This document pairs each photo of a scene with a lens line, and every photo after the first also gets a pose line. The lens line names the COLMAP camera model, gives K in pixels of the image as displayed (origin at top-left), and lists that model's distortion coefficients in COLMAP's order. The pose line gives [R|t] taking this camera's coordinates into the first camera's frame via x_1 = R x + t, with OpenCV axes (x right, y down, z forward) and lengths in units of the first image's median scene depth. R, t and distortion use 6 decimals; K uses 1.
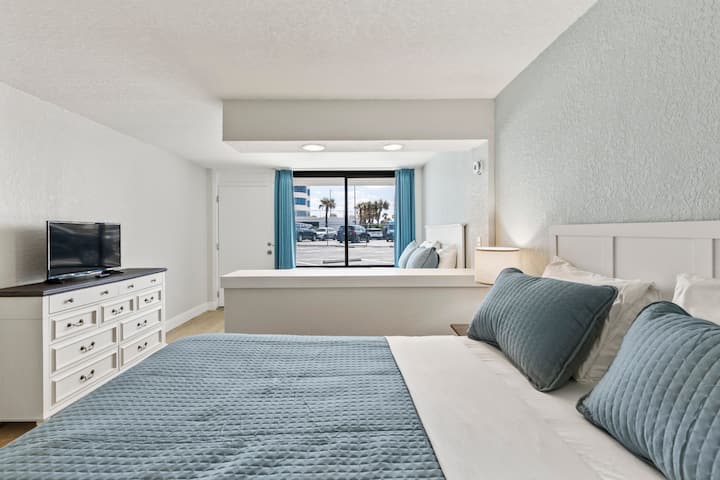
lens RADIAL K [[325.3, 0, 356.5], [0, 325.3, 233.4], [0, 0, 1]] dist [0.009783, -0.002049]
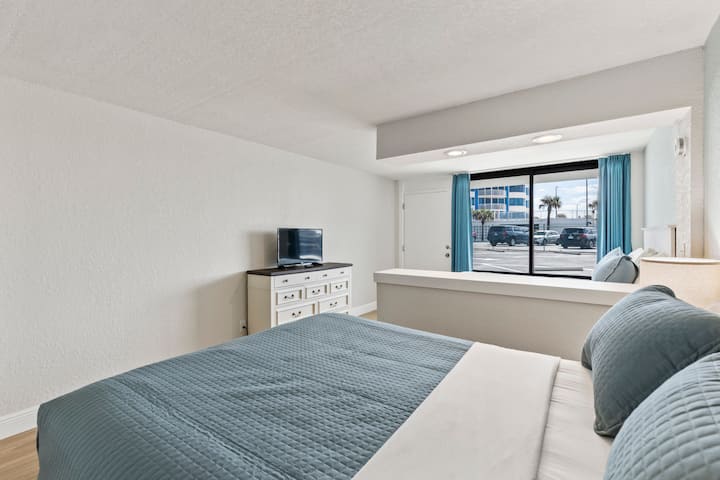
lens RADIAL K [[325.3, 0, 360.2], [0, 325.3, 240.4], [0, 0, 1]] dist [0.009783, -0.002049]
pose [[0.806250, 0.012432, -0.591444, 0.227740], [-0.005506, 0.999894, 0.013512, -0.002079], [0.591549, -0.007638, 0.806233, -0.001690]]
